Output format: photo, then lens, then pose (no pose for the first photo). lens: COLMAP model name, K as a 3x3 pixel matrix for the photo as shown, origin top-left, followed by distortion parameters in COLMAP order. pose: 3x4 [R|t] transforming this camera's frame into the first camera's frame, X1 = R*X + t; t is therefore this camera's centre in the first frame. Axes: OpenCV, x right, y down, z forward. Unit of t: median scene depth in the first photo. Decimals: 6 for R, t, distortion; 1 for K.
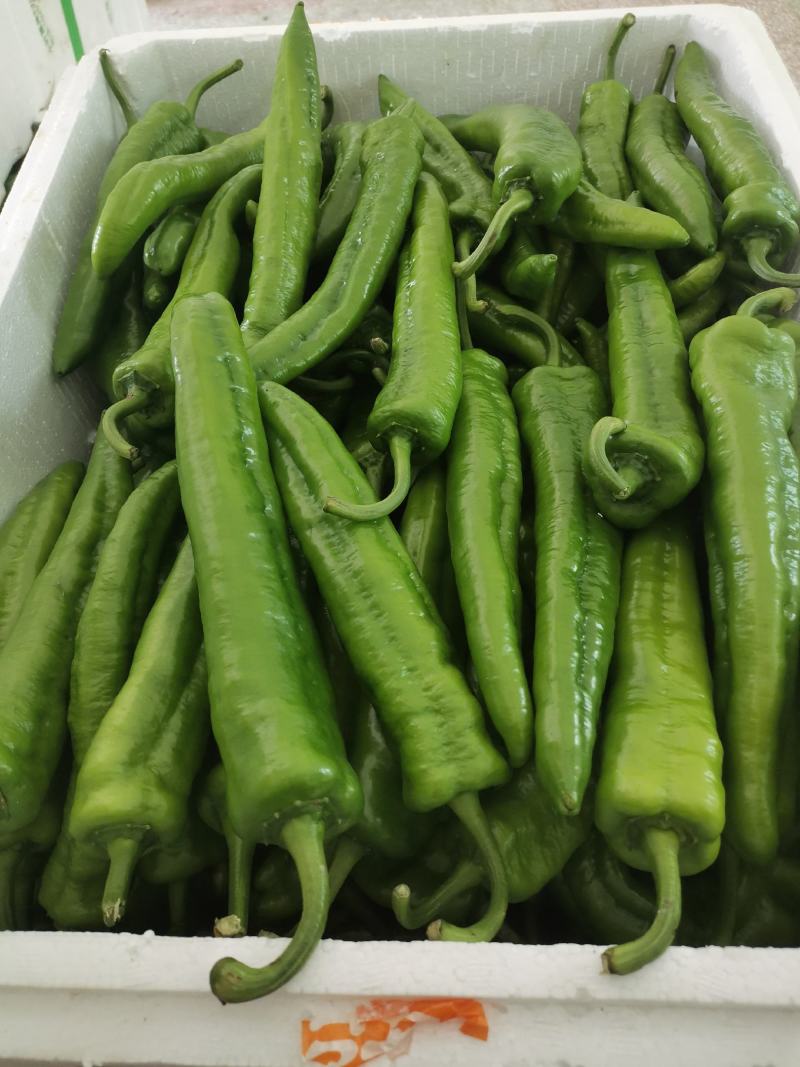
lens RADIAL K [[806.9, 0, 384.8], [0, 806.9, 537.0], [0, 0, 1]] dist [0.041702, -0.032406]
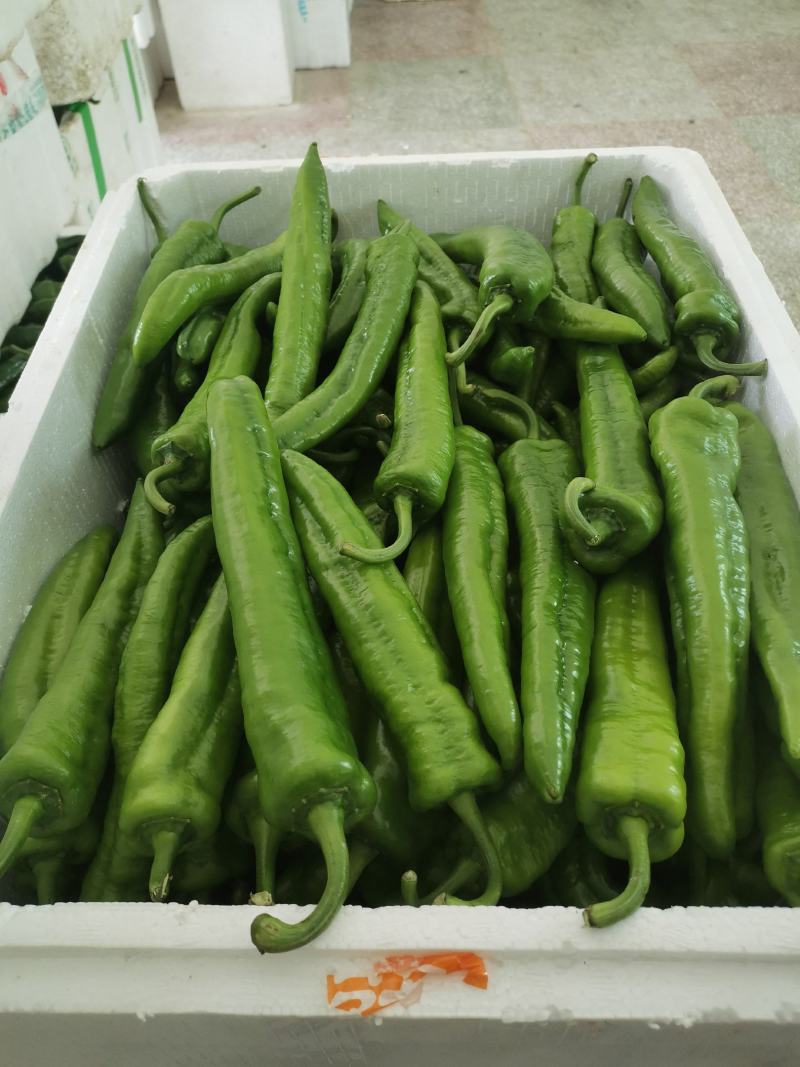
lens RADIAL K [[806.9, 0, 384.8], [0, 806.9, 537.0], [0, 0, 1]] dist [0.041702, -0.032406]
pose [[0.999883, 0.001202, 0.015280, -0.025403], [0.000613, 0.992989, -0.118205, 0.074935], [-0.015315, 0.118201, 0.992872, -0.150385]]
